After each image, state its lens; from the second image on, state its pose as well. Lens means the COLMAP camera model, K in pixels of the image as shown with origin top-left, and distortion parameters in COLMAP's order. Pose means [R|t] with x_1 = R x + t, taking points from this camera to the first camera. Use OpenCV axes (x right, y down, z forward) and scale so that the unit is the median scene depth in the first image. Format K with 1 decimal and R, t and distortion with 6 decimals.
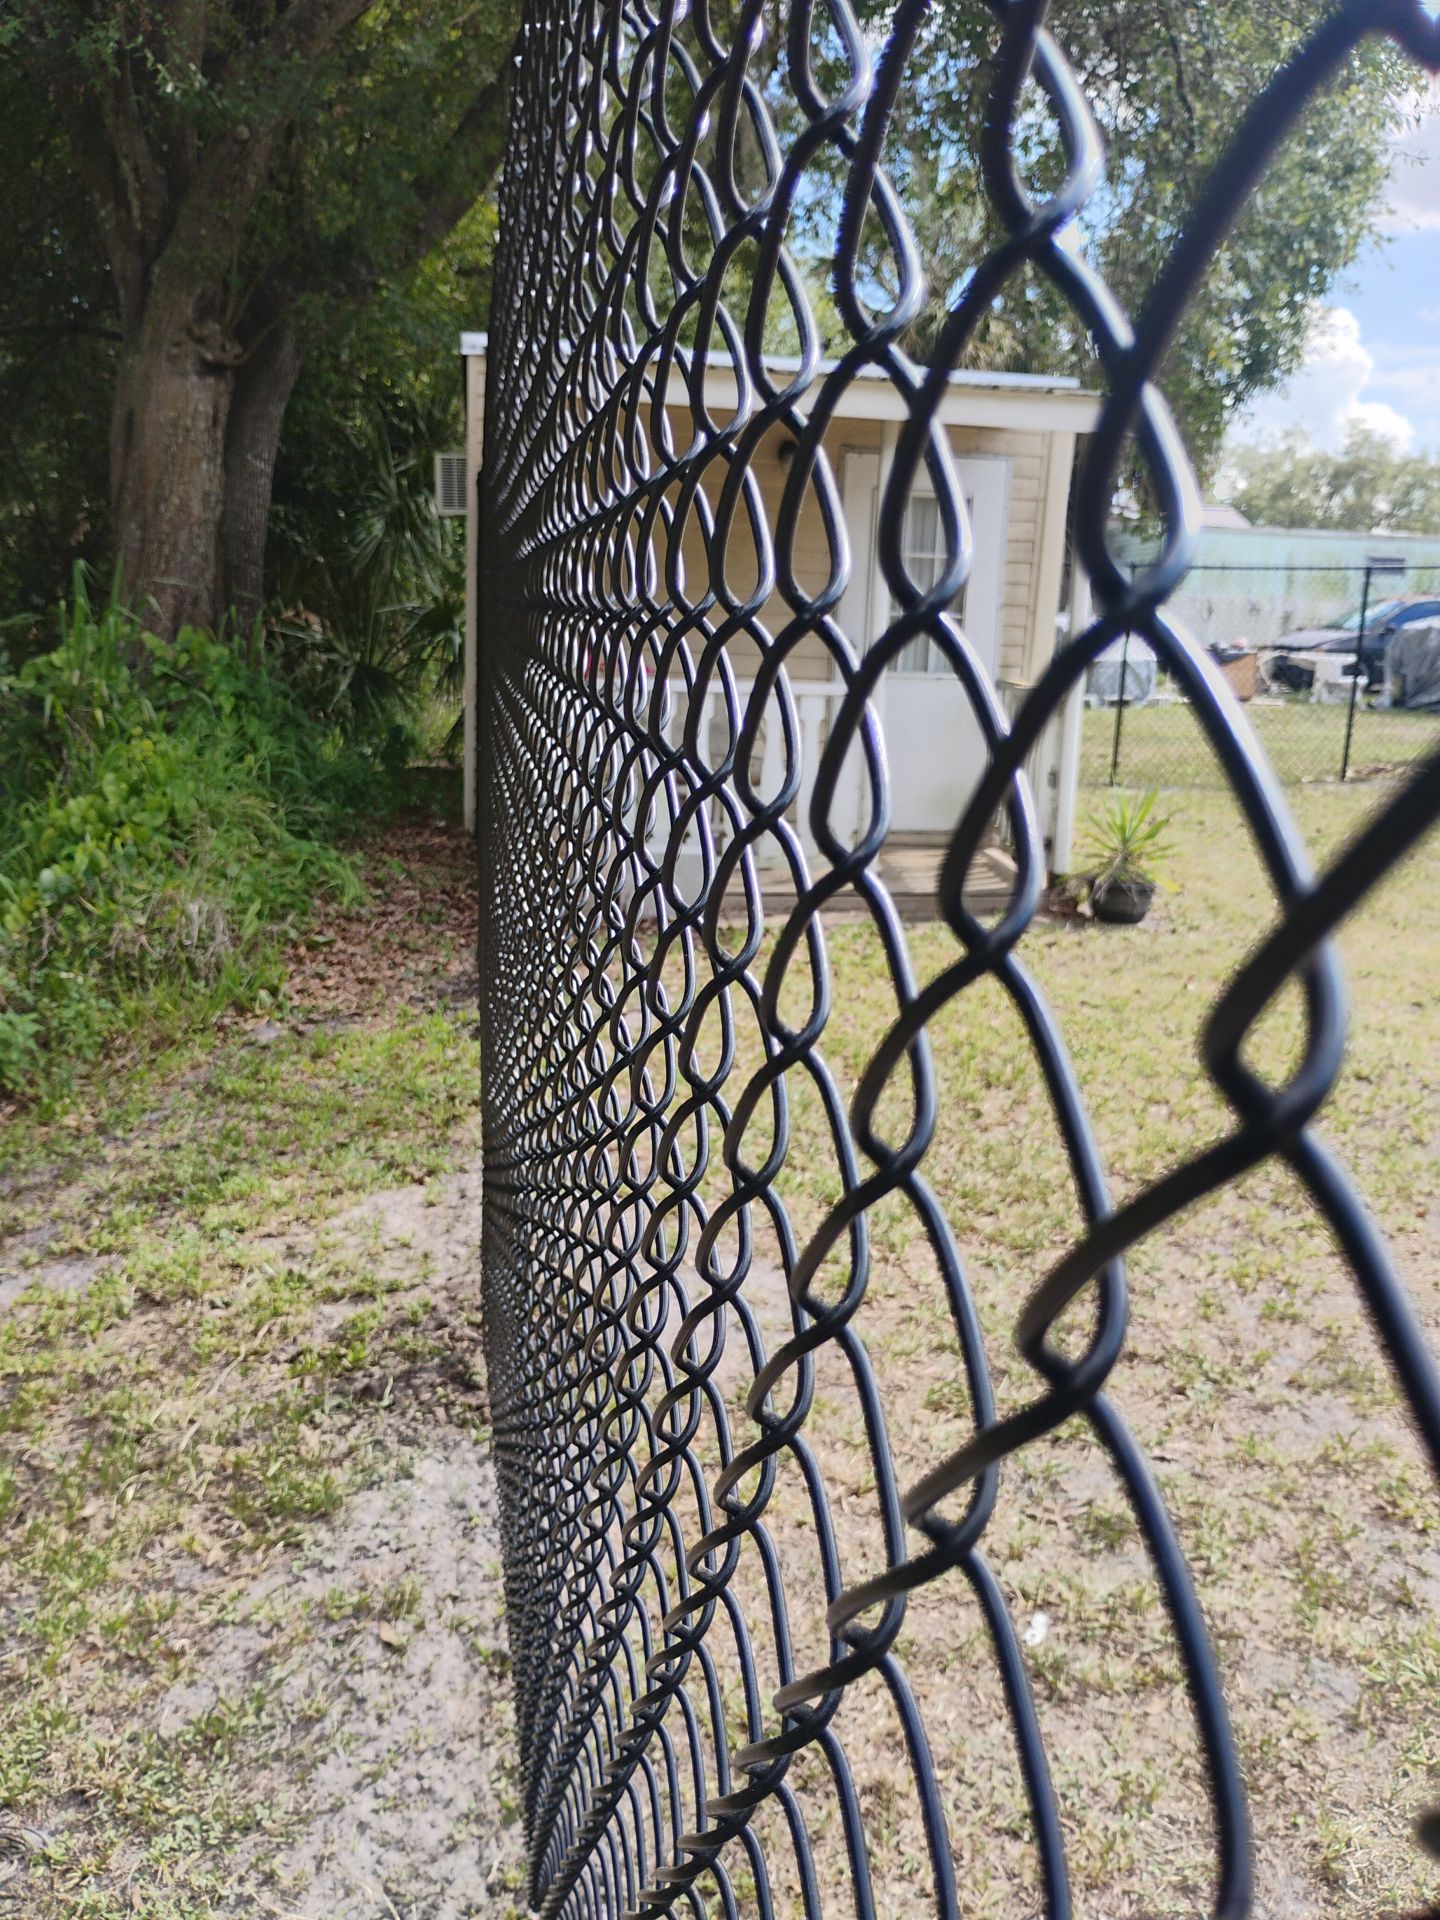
lens RADIAL K [[1615.9, 0, 718.0], [0, 1615.9, 952.2], [0, 0, 1]] dist [0.046034, -0.084363]
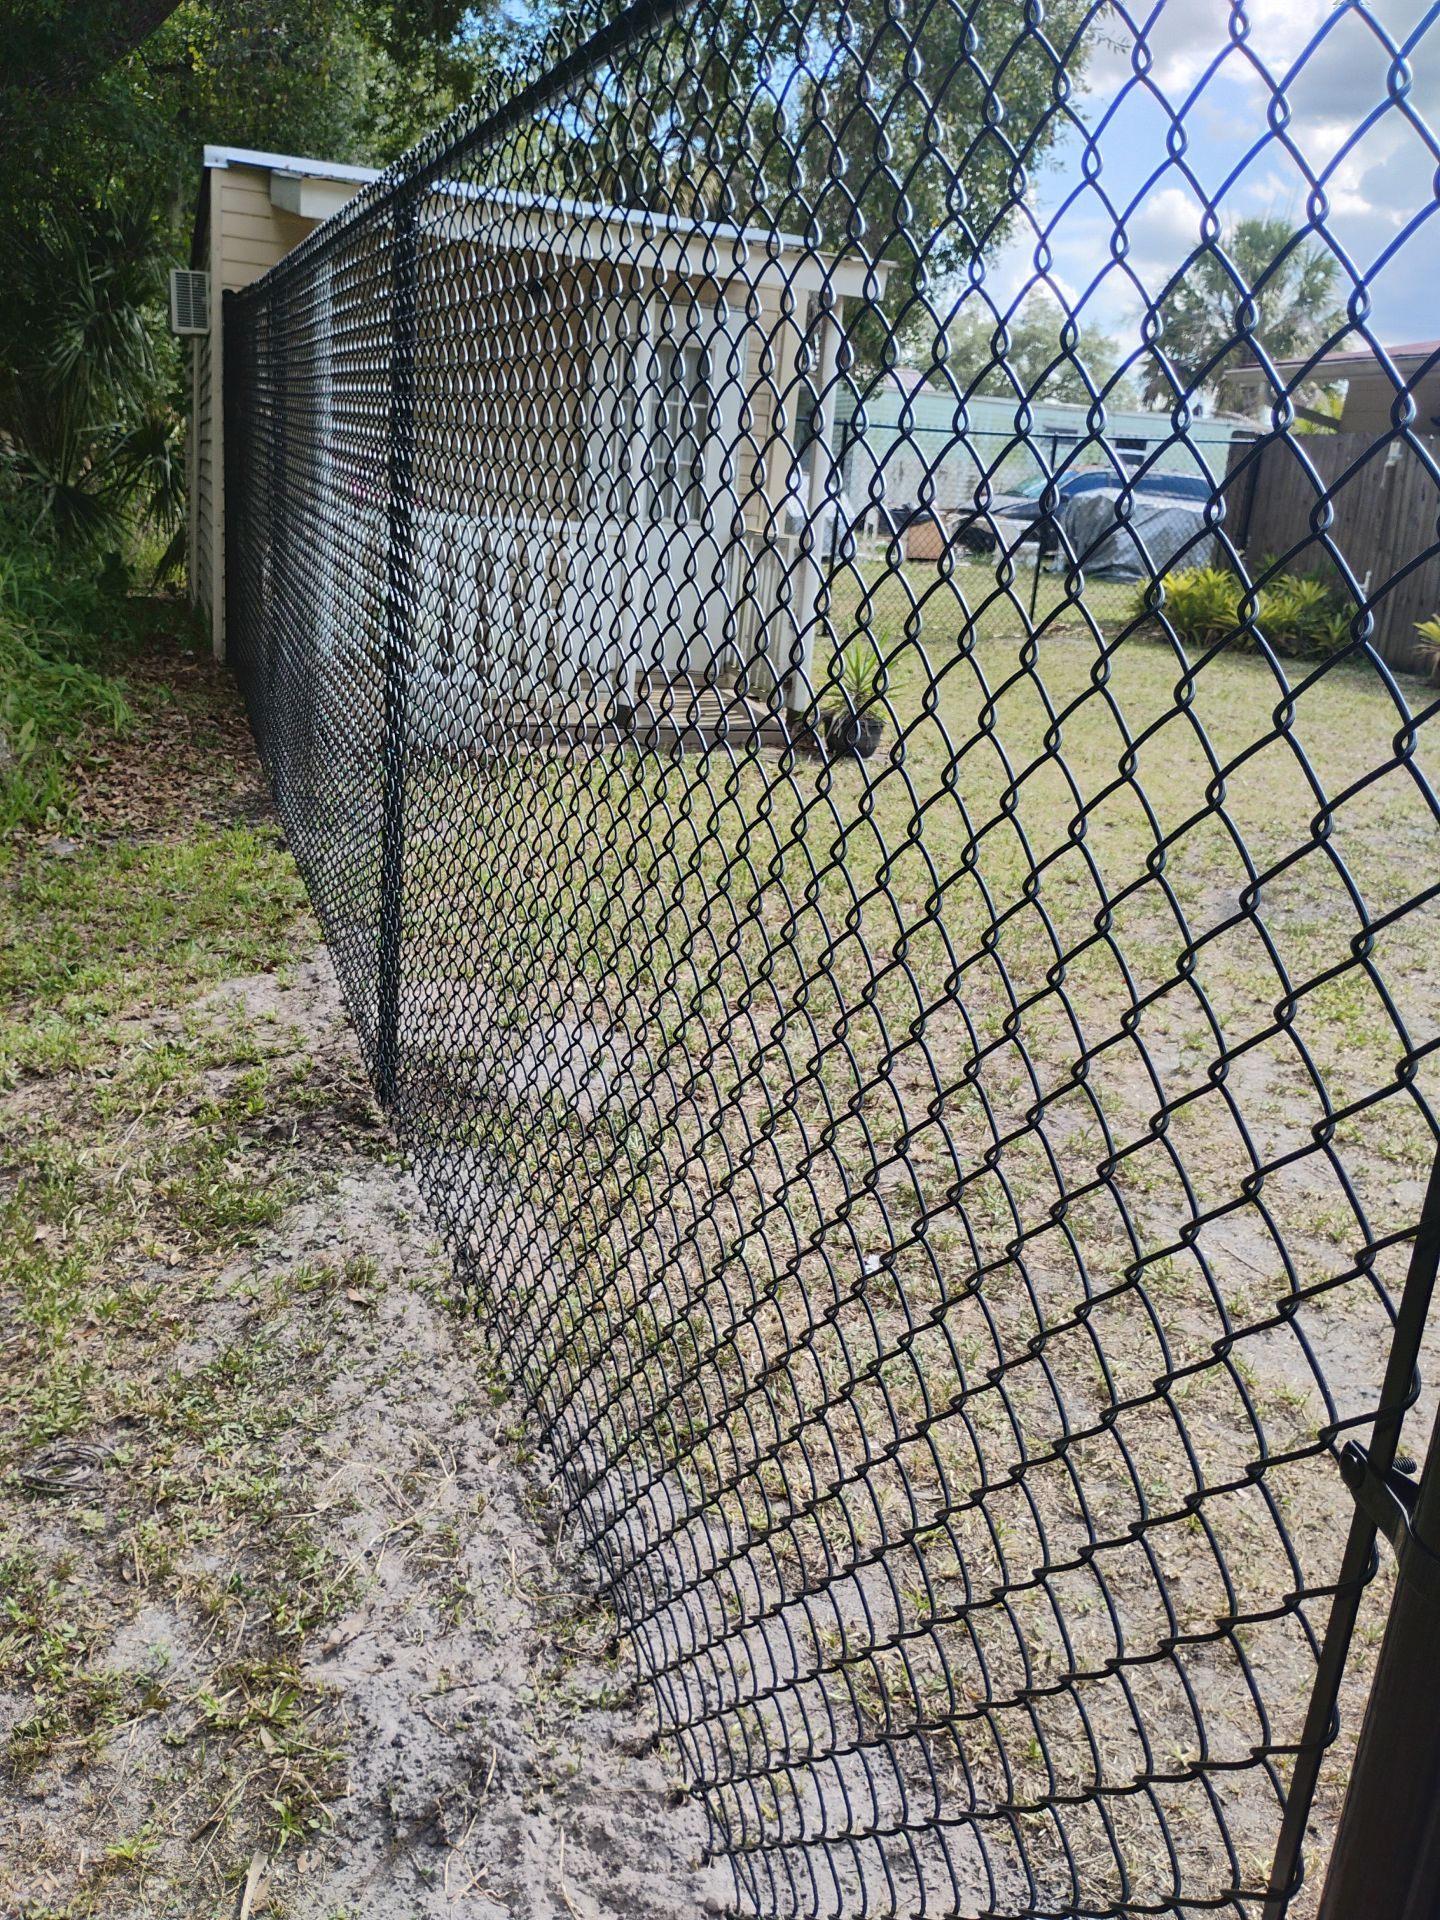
lens RADIAL K [[1615.9, 0, 718.0], [0, 1615.9, 952.2], [0, 0, 1]] dist [0.046034, -0.084363]
pose [[0.981282, -0.012082, 0.192199, -0.119406], [-0.004962, 0.996113, 0.087947, 0.039738], [-0.192514, -0.087255, 0.977407, -0.151034]]
